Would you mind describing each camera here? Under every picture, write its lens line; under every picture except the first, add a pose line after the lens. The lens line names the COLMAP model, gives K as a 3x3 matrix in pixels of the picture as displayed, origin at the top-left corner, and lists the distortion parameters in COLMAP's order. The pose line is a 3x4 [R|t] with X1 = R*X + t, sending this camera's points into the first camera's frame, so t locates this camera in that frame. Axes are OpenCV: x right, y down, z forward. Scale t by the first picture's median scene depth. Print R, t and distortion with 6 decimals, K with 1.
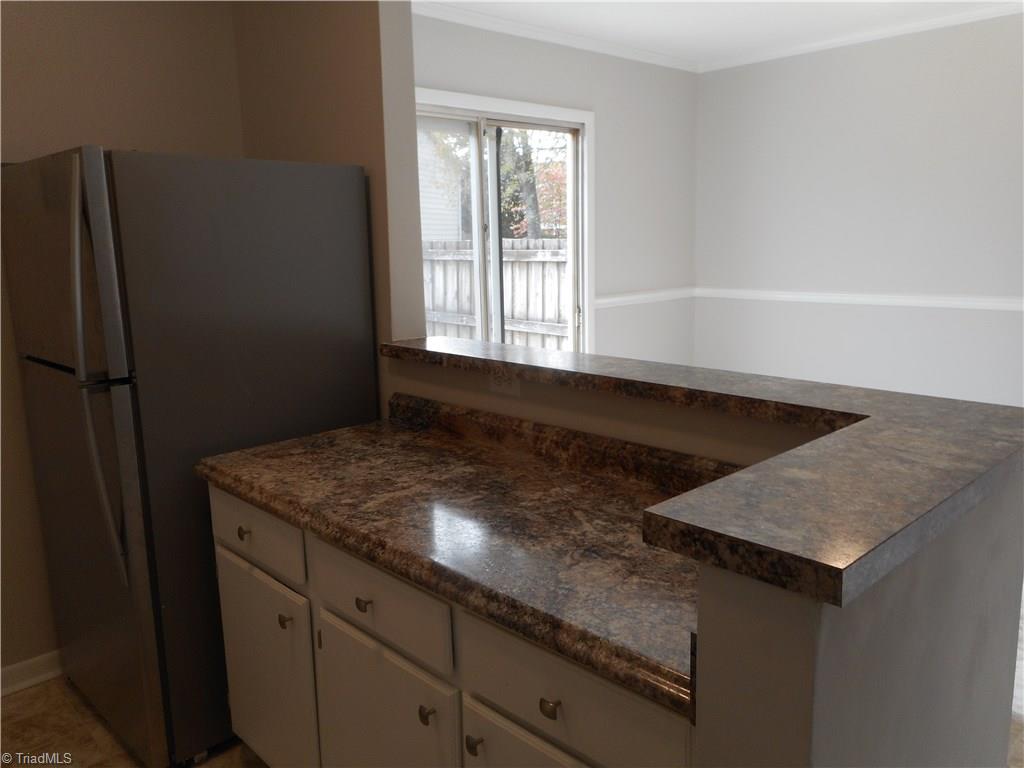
lens RADIAL K [[779.4, 0, 512.0], [0, 779.4, 384.0], [0, 0, 1]] dist [0.014301, -0.002865]
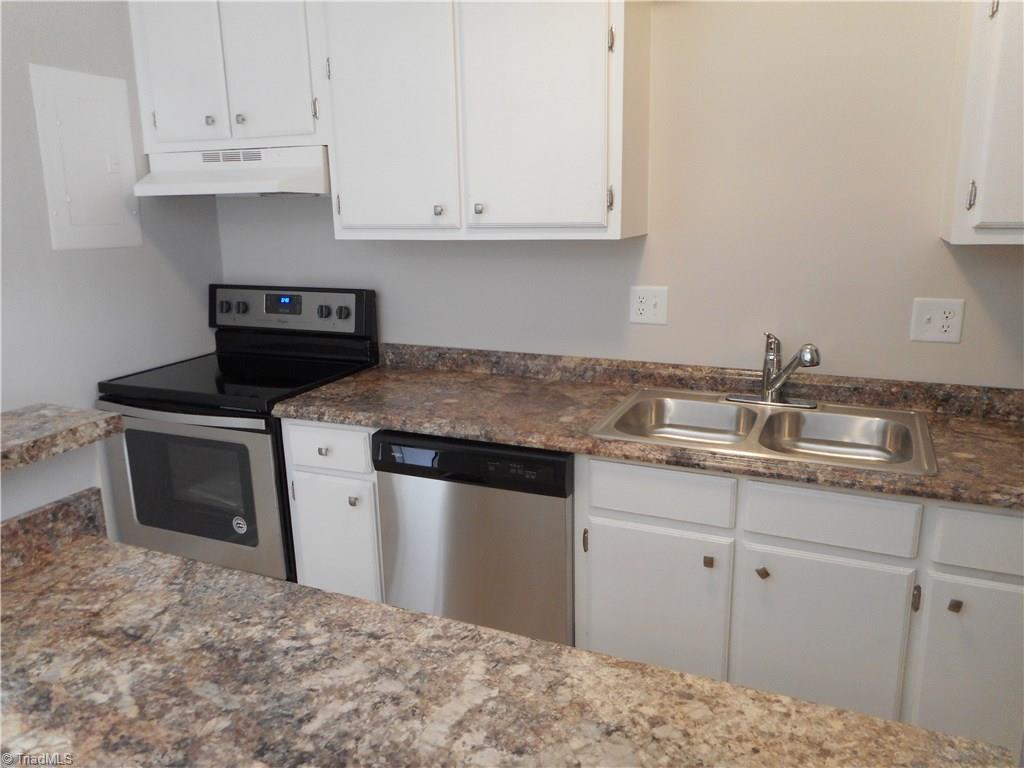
lens RADIAL K [[779.4, 0, 512.0], [0, 779.4, 384.0], [0, 0, 1]] dist [0.014301, -0.002865]
pose [[-0.925631, 0.128666, -0.355882, -0.009818], [-0.028460, 0.914092, 0.404507, -0.339839], [0.377355, 0.384553, -0.842450, 1.541781]]
